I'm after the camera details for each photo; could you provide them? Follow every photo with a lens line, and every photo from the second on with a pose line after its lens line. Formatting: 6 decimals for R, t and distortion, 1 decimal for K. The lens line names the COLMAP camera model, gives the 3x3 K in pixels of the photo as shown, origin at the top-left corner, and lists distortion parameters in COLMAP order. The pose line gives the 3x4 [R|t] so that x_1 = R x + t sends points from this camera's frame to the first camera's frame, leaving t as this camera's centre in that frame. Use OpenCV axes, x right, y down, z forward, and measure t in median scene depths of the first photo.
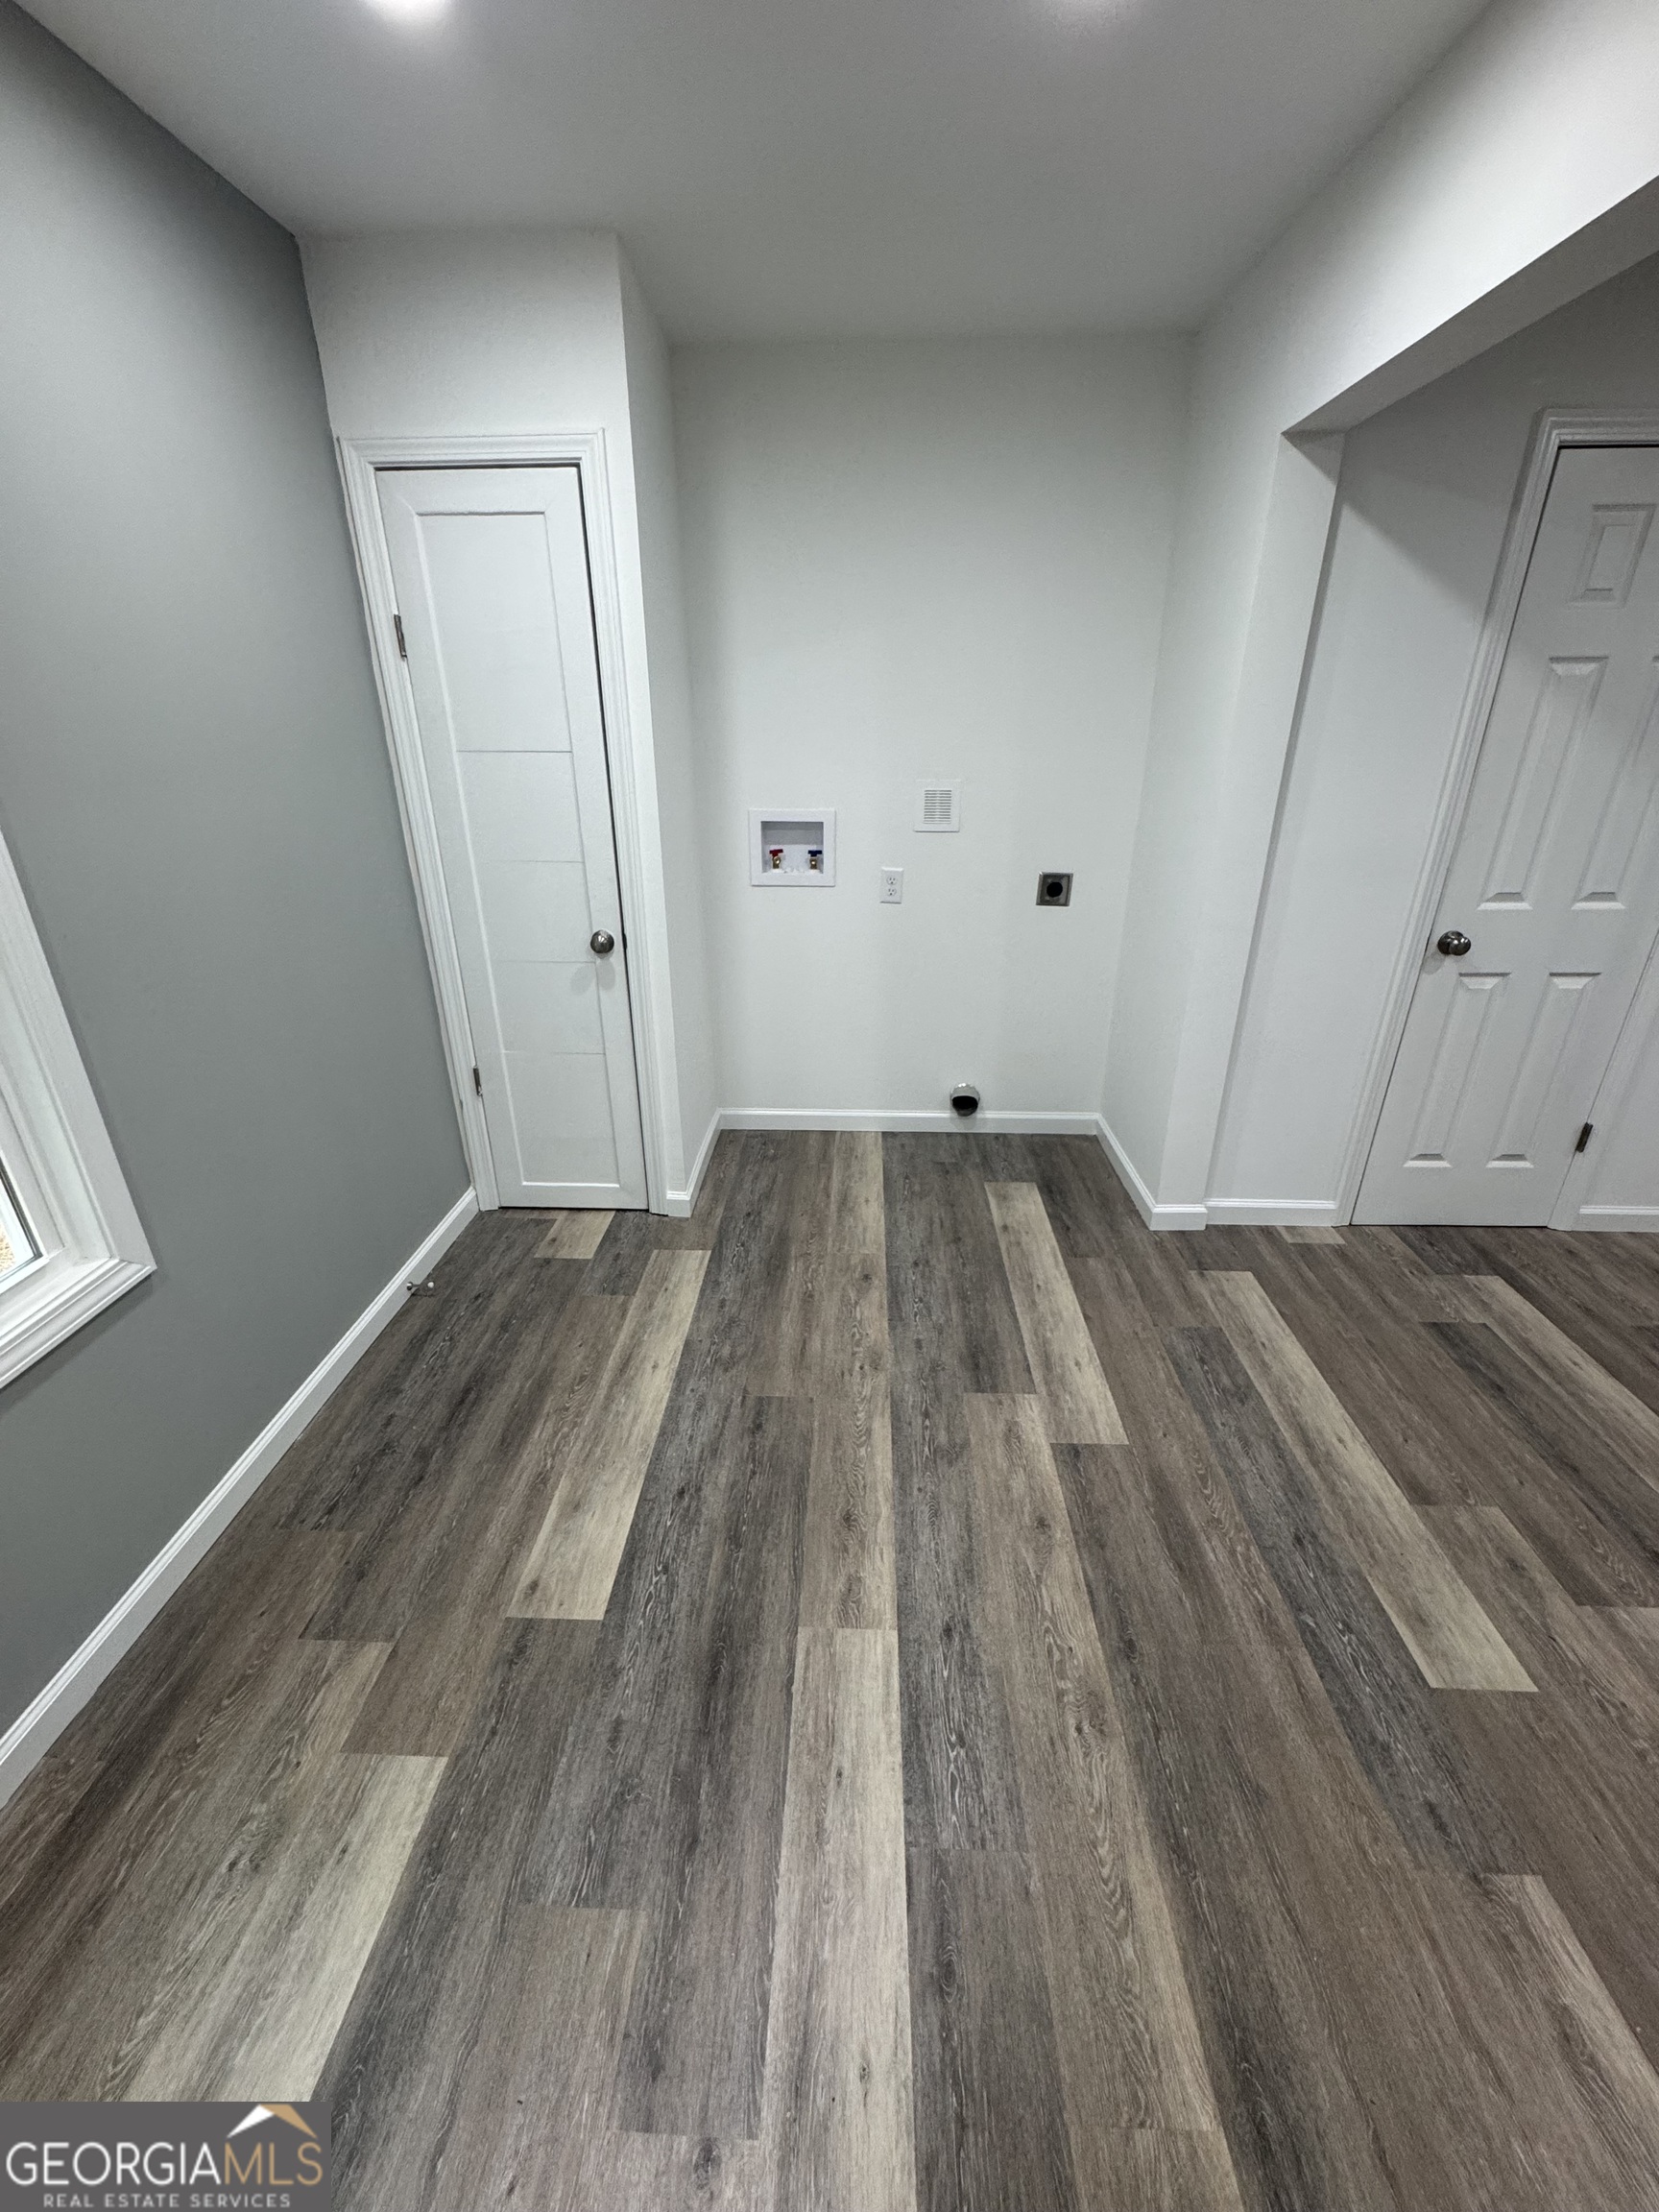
lens RADIAL K [[886.3, 0, 826.5], [0, 886.3, 1104.4], [0, 0, 1]] dist [-0.002640, 0.000113]
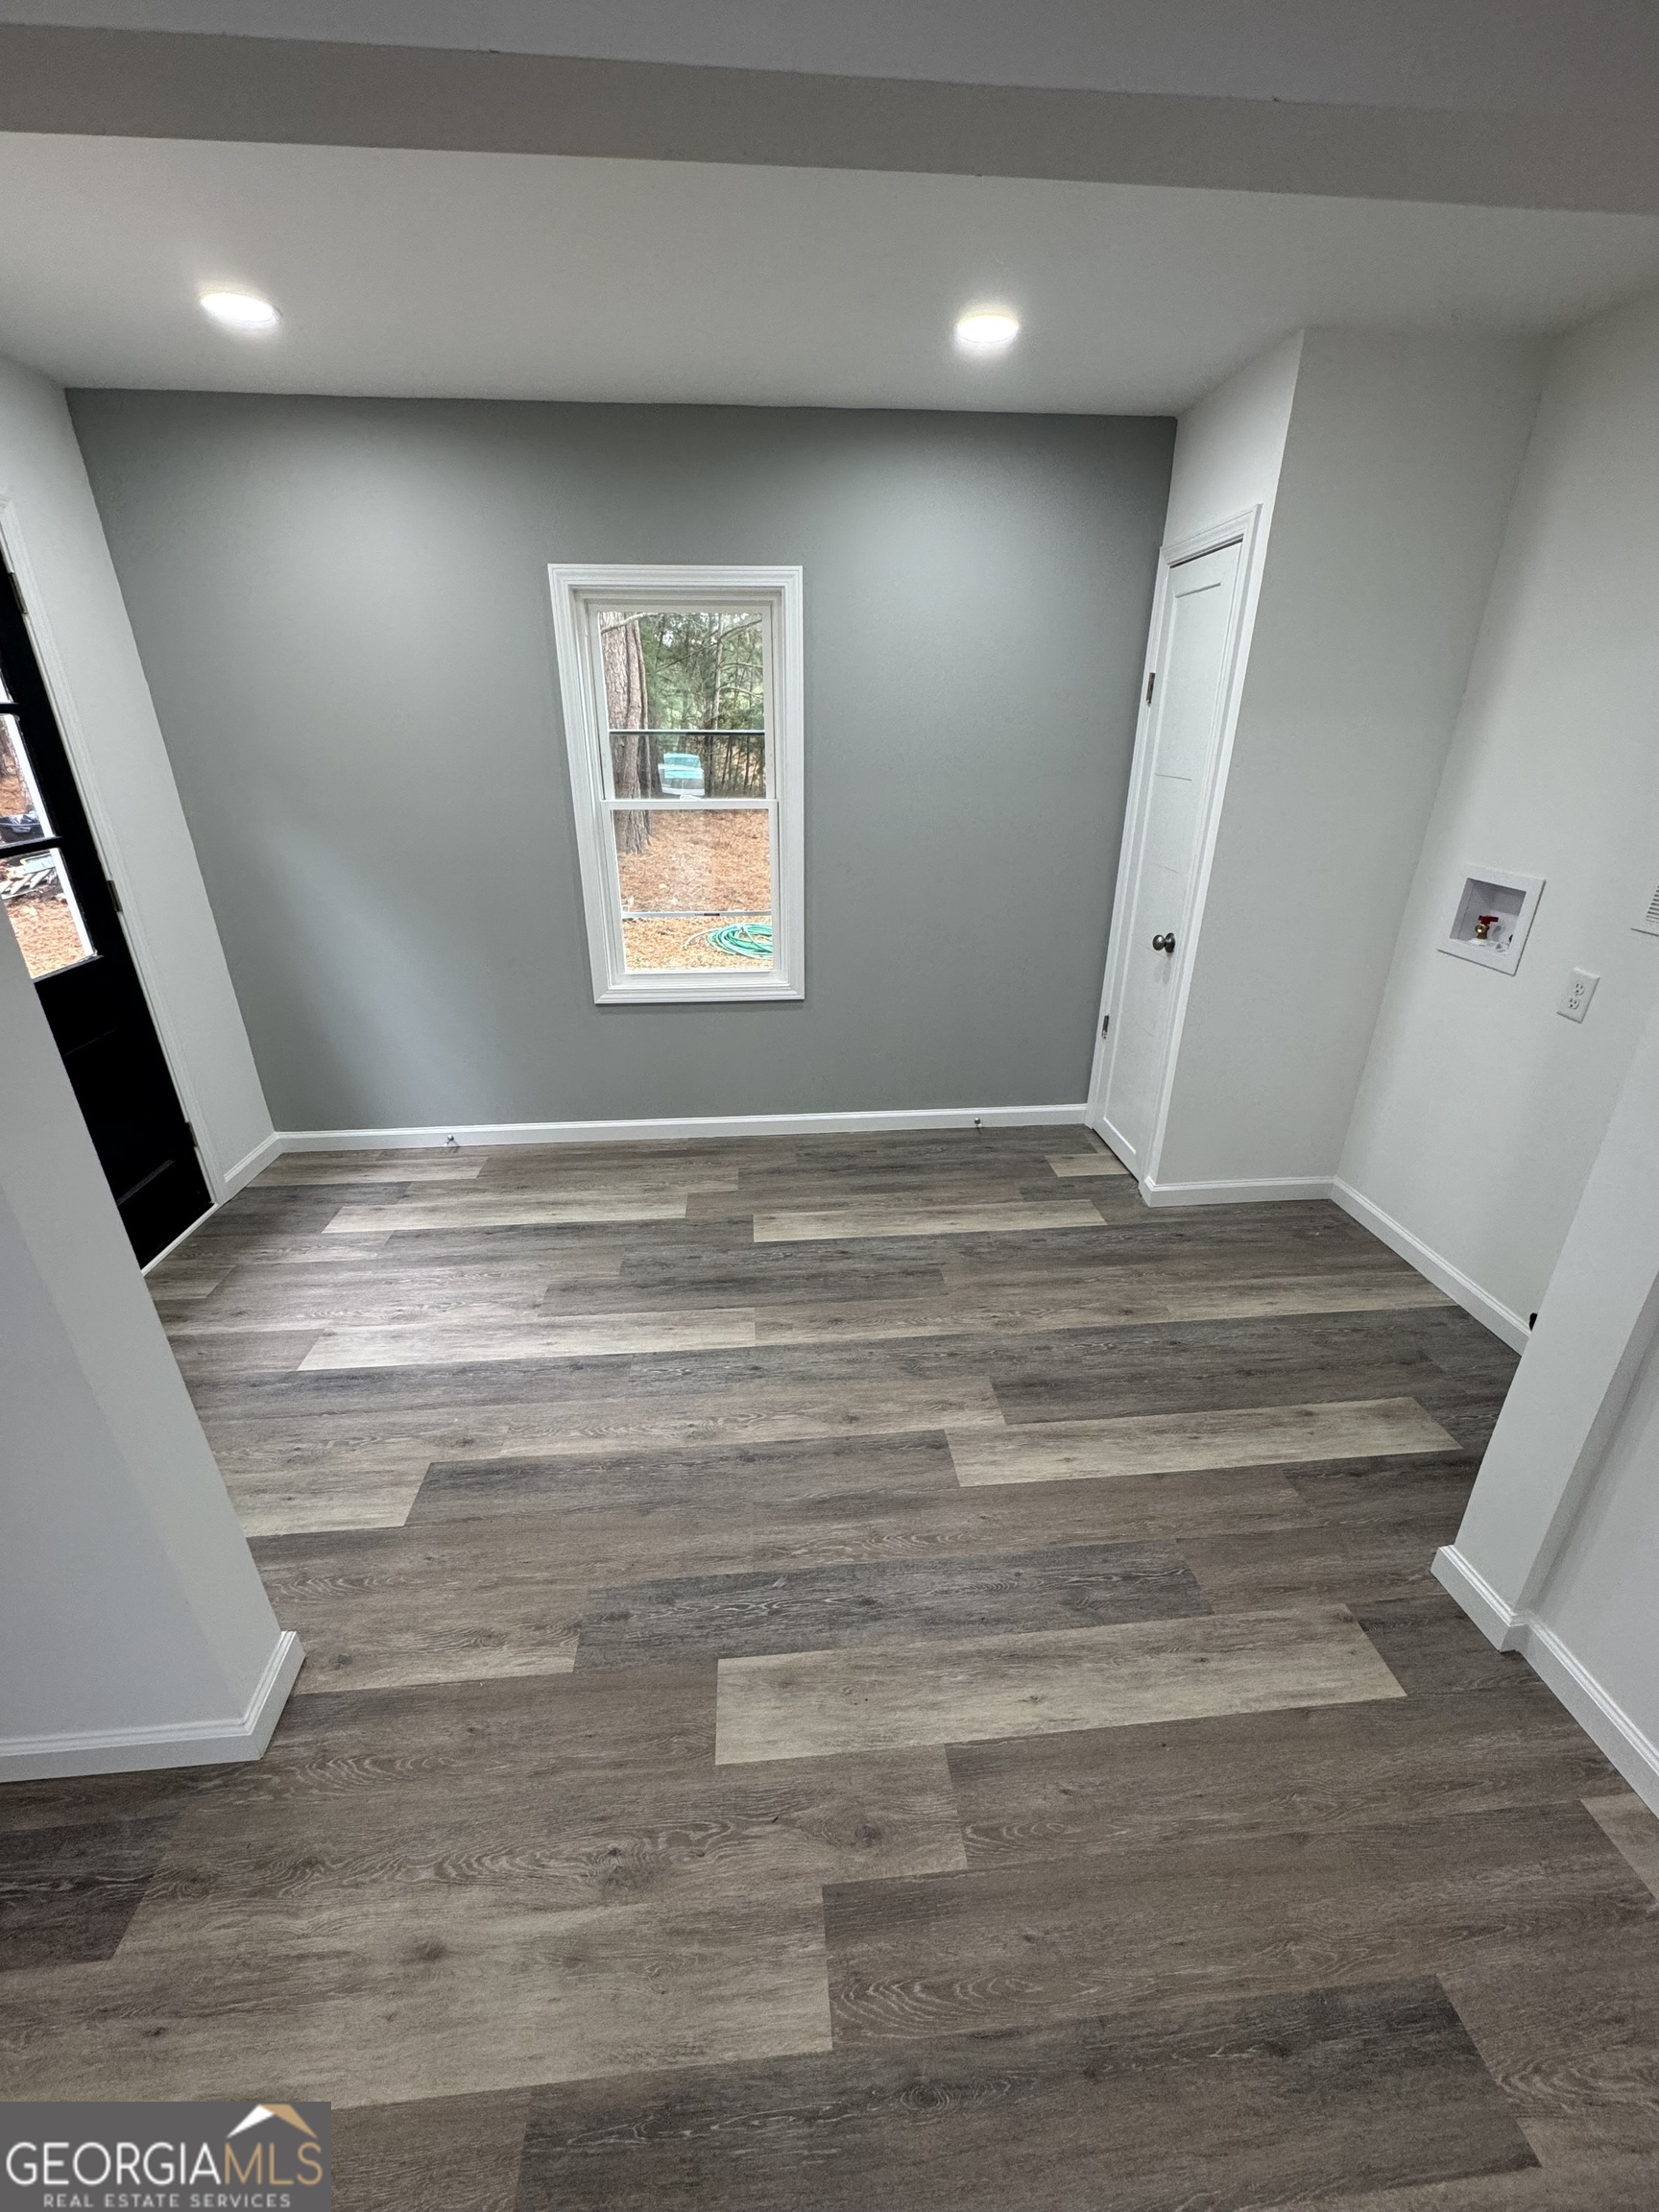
lens RADIAL K [[886.3, 0, 829.6], [0, 886.3, 1101.7], [0, 0, 1]] dist [-0.002640, 0.000113]
pose [[0.121245, 0.395041, -0.910628, 1.122162], [-0.394918, 0.860861, 0.320870, -0.270447], [0.910681, 0.320719, 0.260384, 0.485567]]
